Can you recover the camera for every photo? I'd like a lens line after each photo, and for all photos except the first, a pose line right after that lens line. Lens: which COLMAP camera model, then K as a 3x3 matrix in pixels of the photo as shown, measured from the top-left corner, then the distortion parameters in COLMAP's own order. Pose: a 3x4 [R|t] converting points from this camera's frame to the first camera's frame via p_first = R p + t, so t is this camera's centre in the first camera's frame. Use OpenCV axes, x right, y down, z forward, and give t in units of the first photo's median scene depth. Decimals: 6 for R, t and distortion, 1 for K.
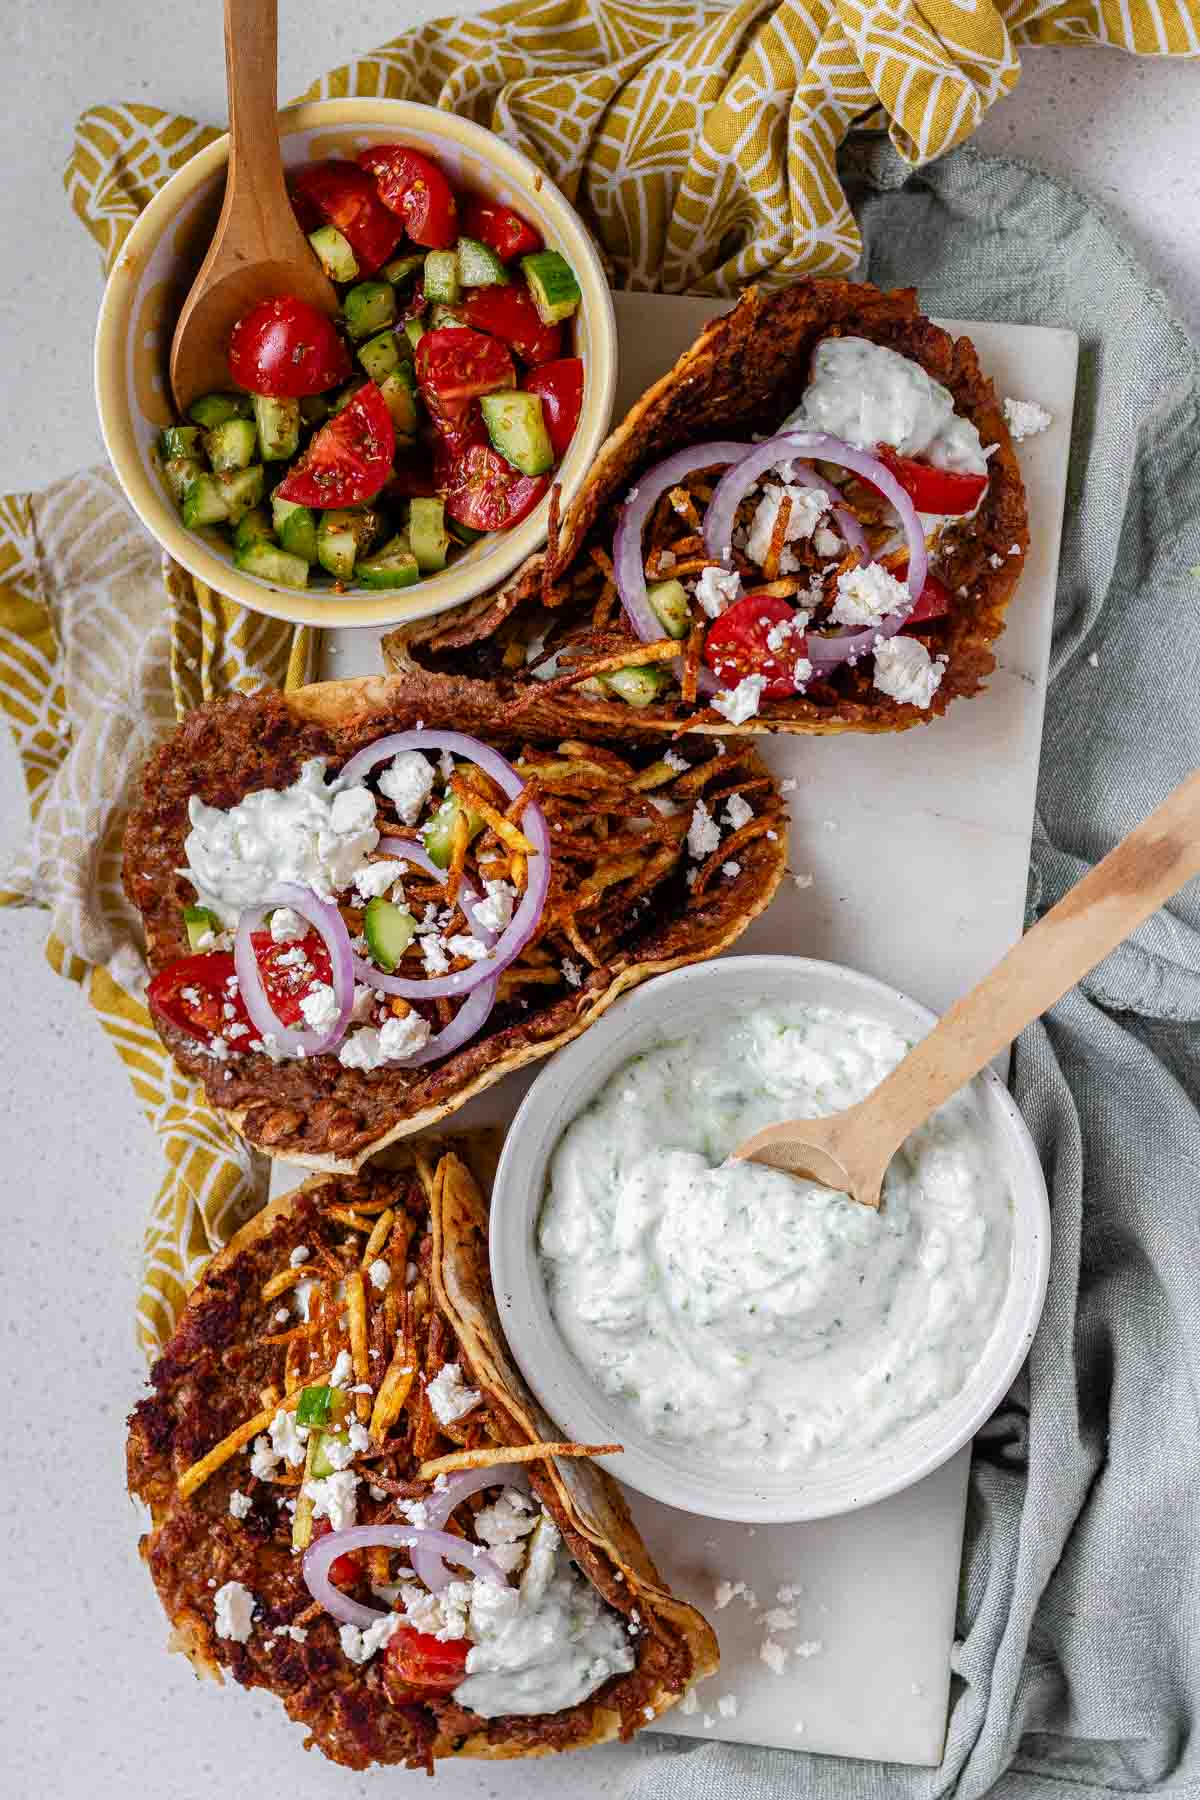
lens RADIAL K [[4363.9, 0, 632.4], [0, 4363.9, 918.8], [0, 0, 1]] dist [0.002882, 0.000000]
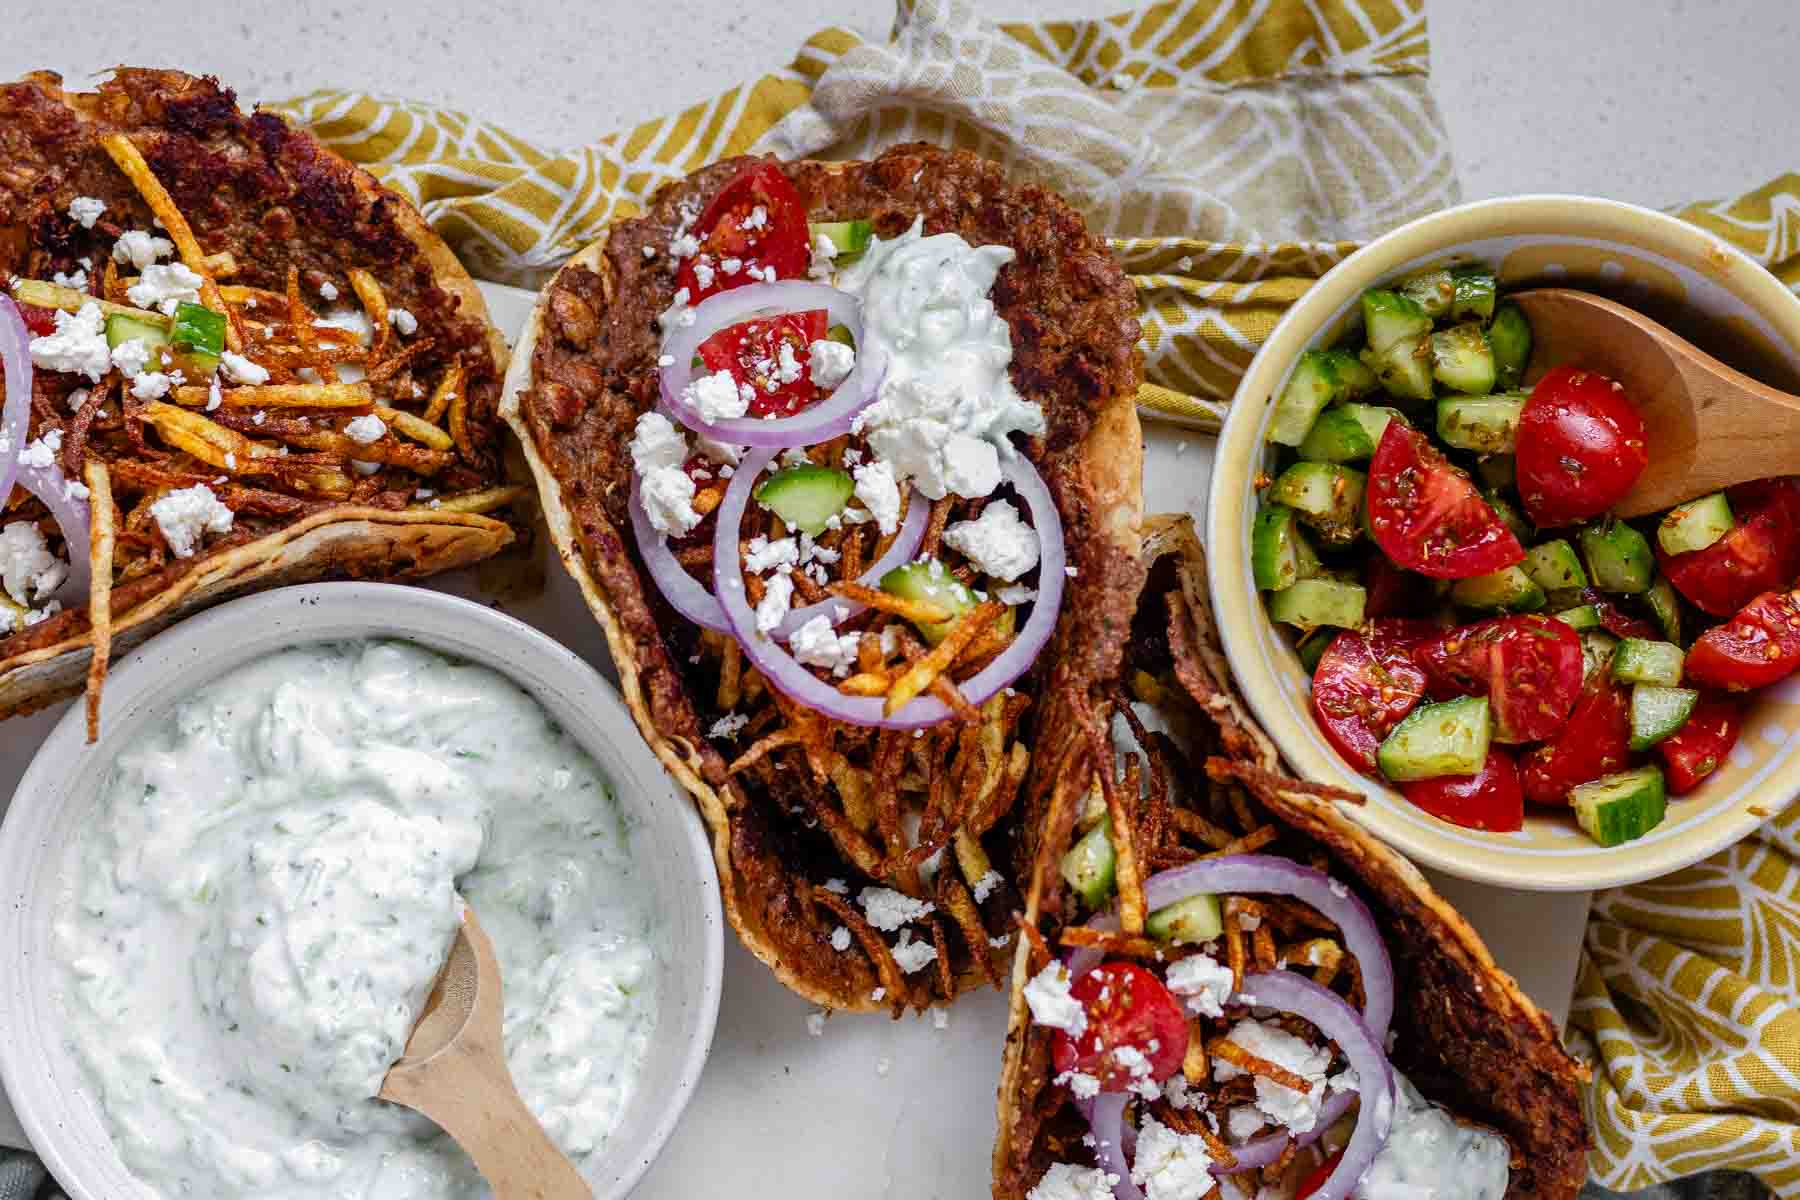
lens RADIAL K [[4363.9, 0, 895.6], [0, 4363.9, 602.7], [0, 0, 1]] dist [0.002882, 0.000000]
pose [[-0.112637, 0.992132, 0.054651, -0.080780], [-0.993622, -0.112171, -0.011524, -0.005609], [-0.005303, -0.055601, 0.998439, 0.235457]]
